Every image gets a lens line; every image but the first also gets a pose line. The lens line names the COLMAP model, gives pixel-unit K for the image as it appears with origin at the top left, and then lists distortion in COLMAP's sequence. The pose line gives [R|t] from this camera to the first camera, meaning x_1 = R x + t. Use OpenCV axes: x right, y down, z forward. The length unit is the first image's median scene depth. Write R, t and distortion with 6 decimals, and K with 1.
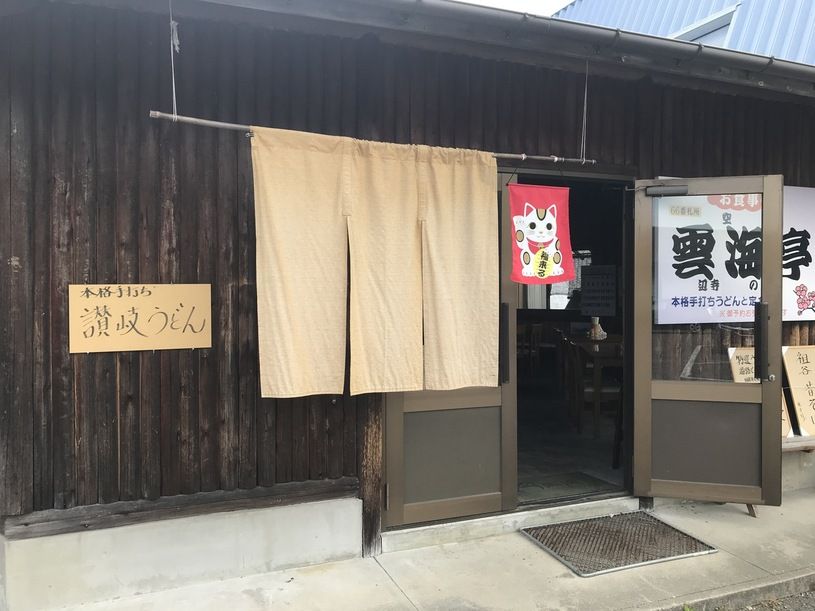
lens RADIAL K [[730.0, 0, 407.5], [0, 730.0, 305.5], [0, 0, 1]] dist [0.004653, -0.000074]
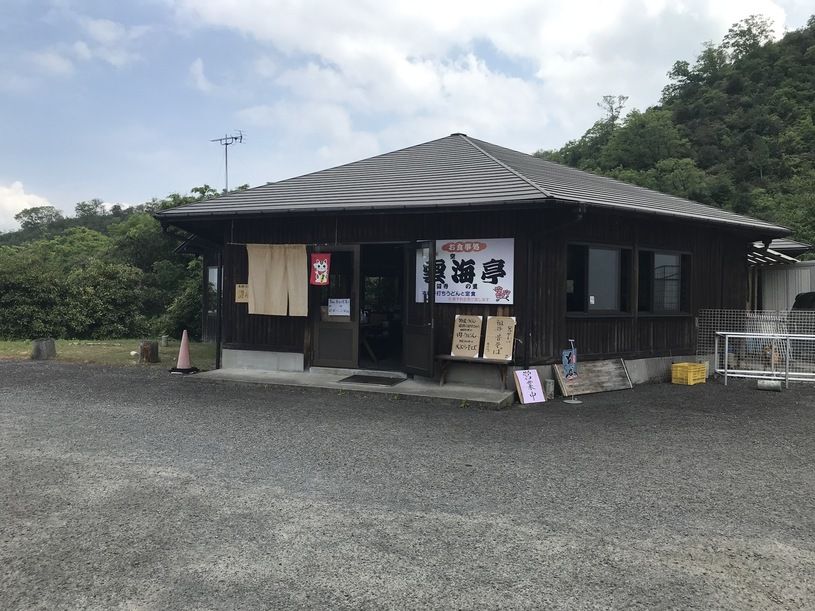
lens RADIAL K [[730.0, 0, 407.5], [0, 730.0, 305.5], [0, 0, 1]] dist [0.004653, -0.000074]
pose [[0.656508, 0.027665, -0.753812, 2.042847], [-0.027671, 0.999538, 0.012583, 0.006538], [0.753811, 0.012598, 0.656970, -0.563161]]
